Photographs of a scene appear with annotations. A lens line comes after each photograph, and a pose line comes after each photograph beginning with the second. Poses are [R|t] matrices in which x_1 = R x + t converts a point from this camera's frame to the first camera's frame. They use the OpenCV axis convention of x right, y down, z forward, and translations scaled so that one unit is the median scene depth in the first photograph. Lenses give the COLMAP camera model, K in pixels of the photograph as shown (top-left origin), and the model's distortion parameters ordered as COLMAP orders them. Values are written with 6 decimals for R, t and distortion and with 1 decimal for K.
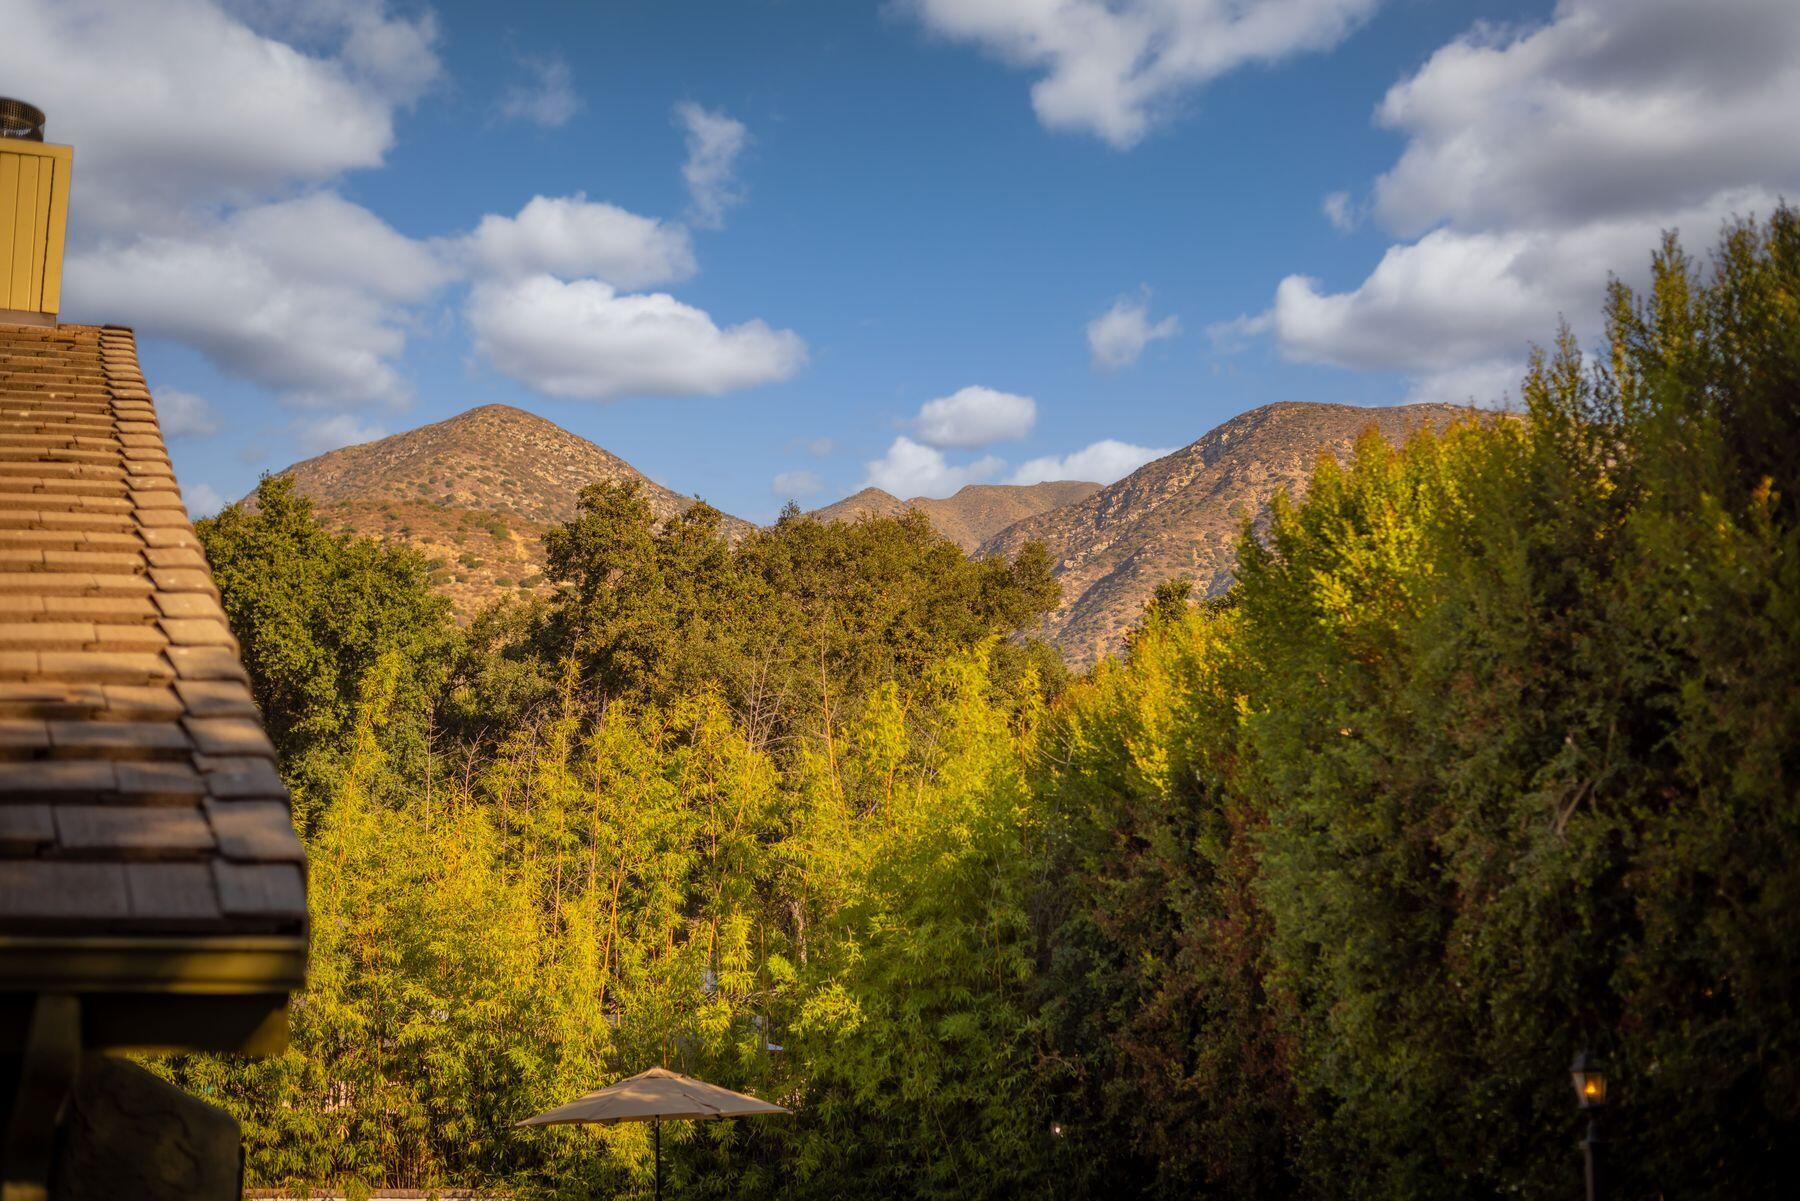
lens RADIAL K [[2663.9, 0, 900.0], [0, 2663.9, 600.5], [0, 0, 1]] dist [0.006085, 0.091460]
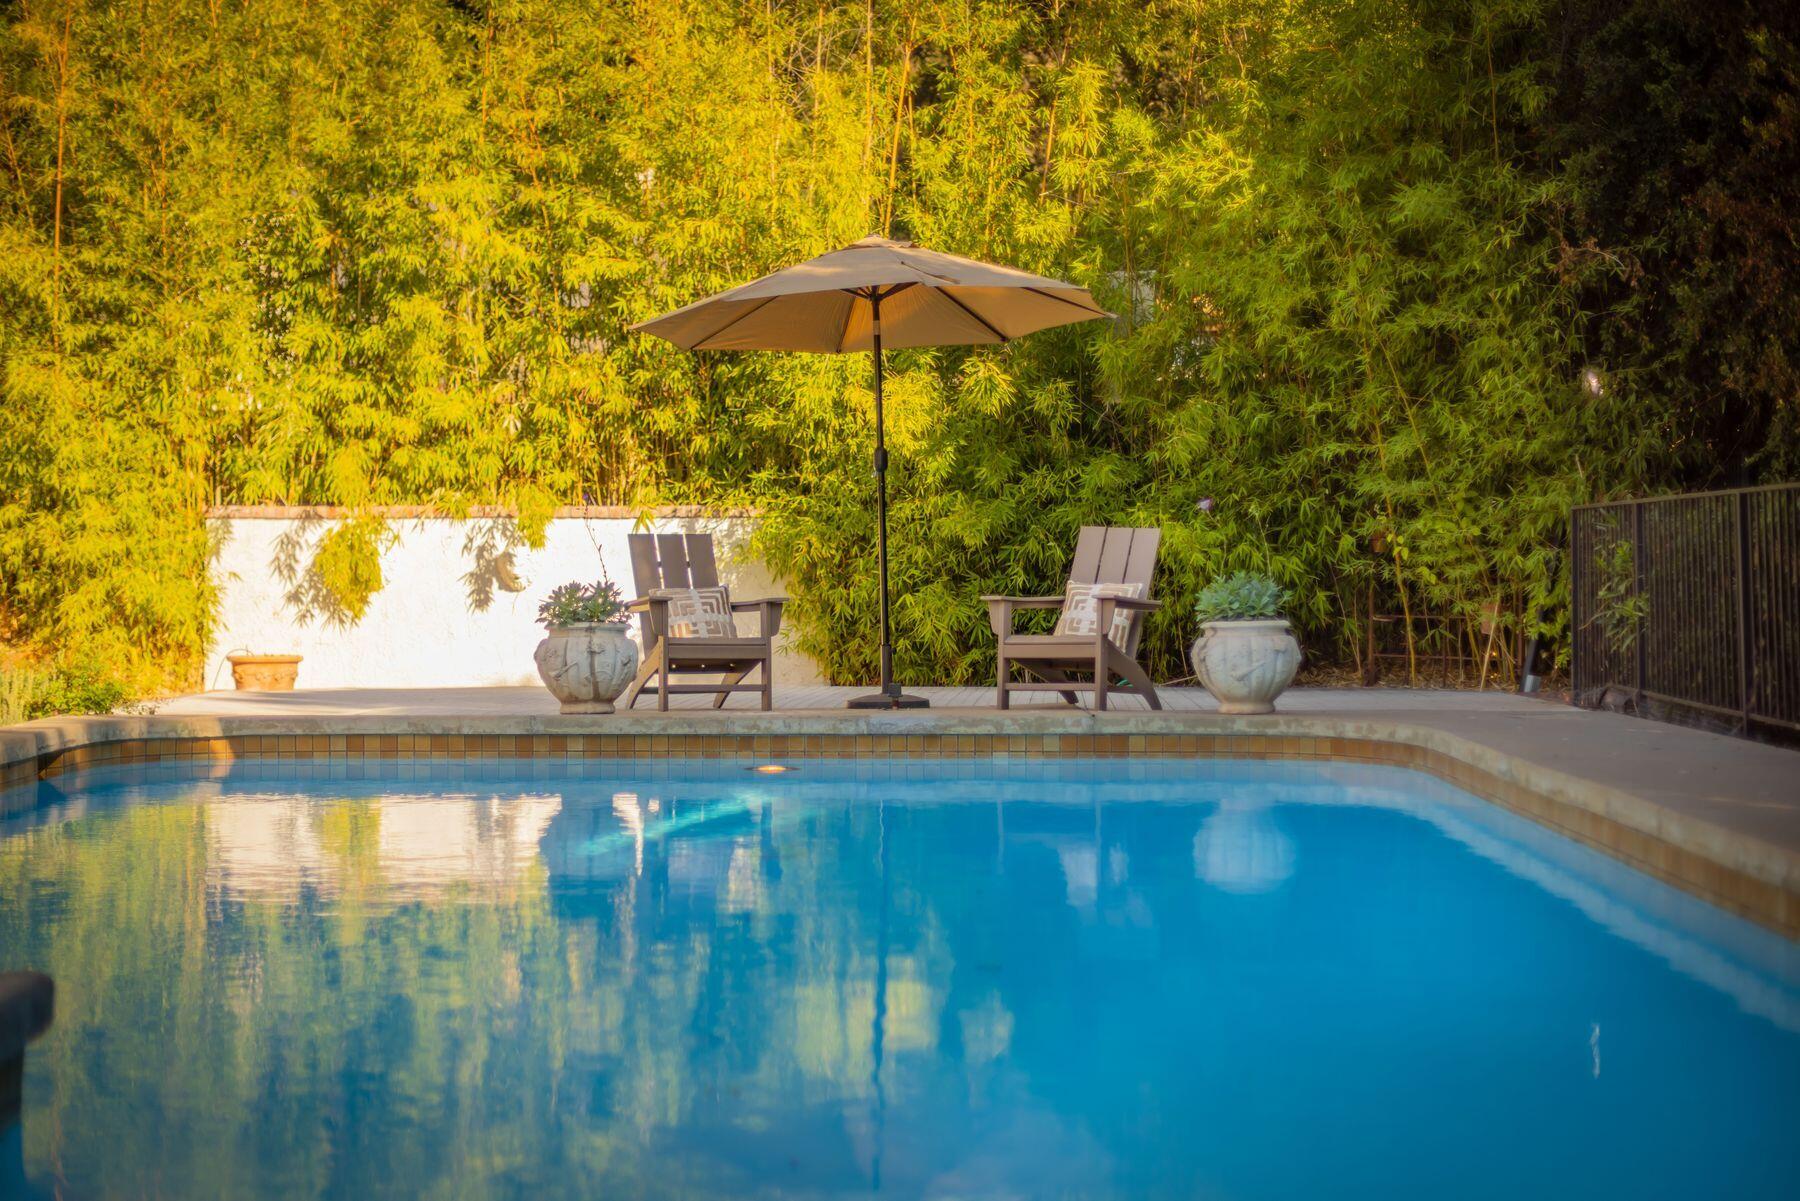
lens RADIAL K [[2663.9, 0, 900.0], [0, 2663.9, 600.5], [0, 0, 1]] dist [0.006085, 0.091460]
pose [[0.979034, -0.005601, -0.203618, 0.027702], [0.044708, 0.981156, 0.187973, 0.125559], [0.198728, -0.193135, 0.960836, 0.373489]]
